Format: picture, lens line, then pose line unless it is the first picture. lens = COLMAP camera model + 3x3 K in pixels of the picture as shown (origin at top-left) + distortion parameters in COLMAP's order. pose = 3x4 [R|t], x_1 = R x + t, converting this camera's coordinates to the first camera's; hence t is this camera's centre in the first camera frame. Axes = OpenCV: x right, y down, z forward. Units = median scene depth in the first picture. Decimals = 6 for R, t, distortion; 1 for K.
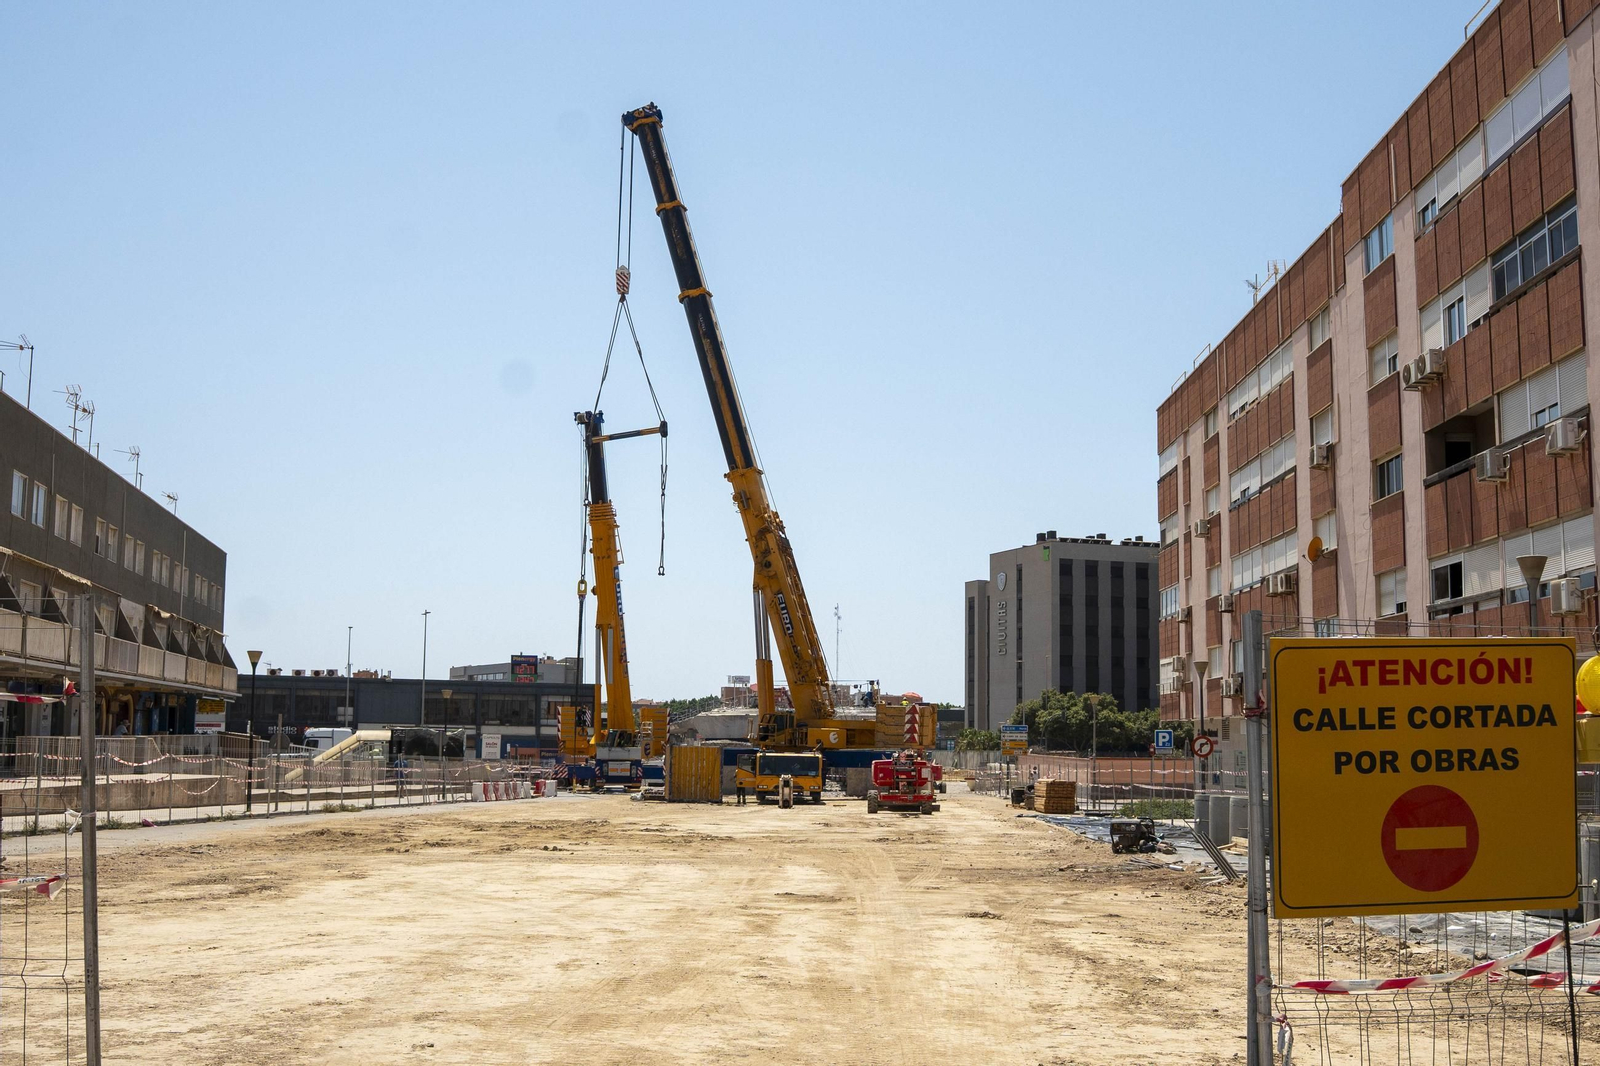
lens RADIAL K [[1666.4, 0, 802.8], [0, 1666.4, 540.6], [0, 0, 1]] dist [-0.084465, 0.000000]
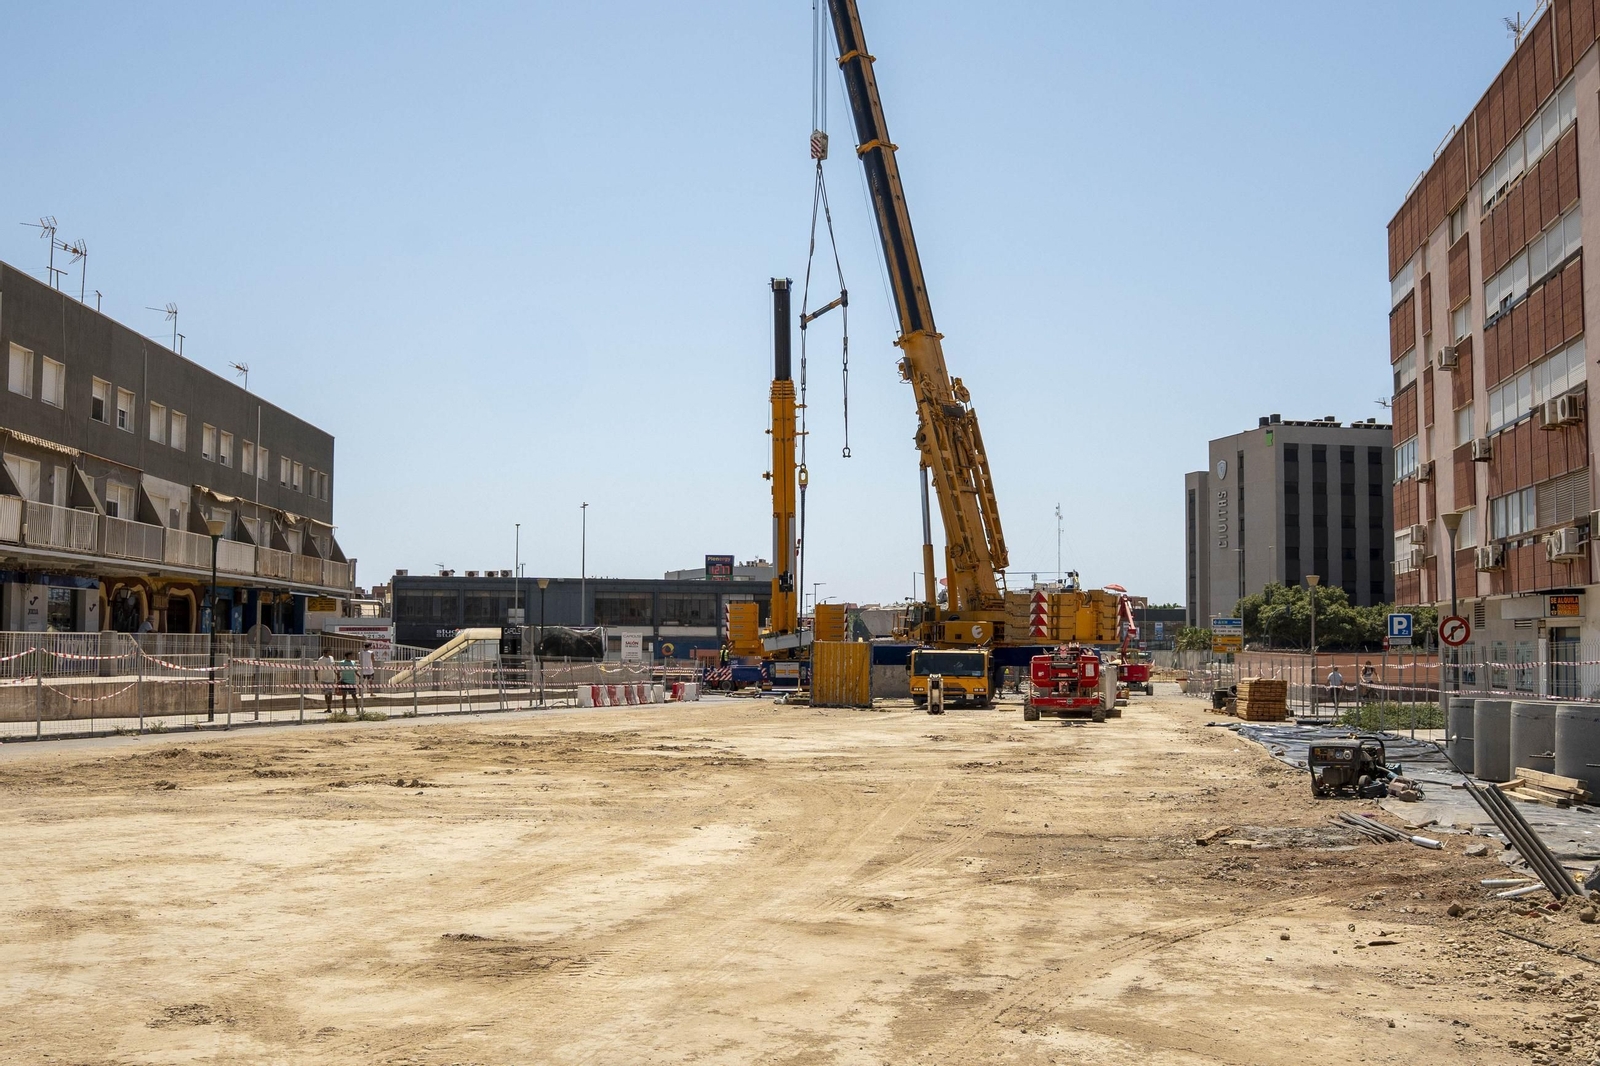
lens RADIAL K [[1666.4, 0, 796.0], [0, 1666.4, 527.2], [0, 0, 1]] dist [-0.084465, 0.000000]
pose [[0.990482, -0.015995, -0.136711, 0.036045], [0.022770, 0.998581, 0.048138, 0.024881], [0.135747, -0.050793, 0.989441, 0.165609]]
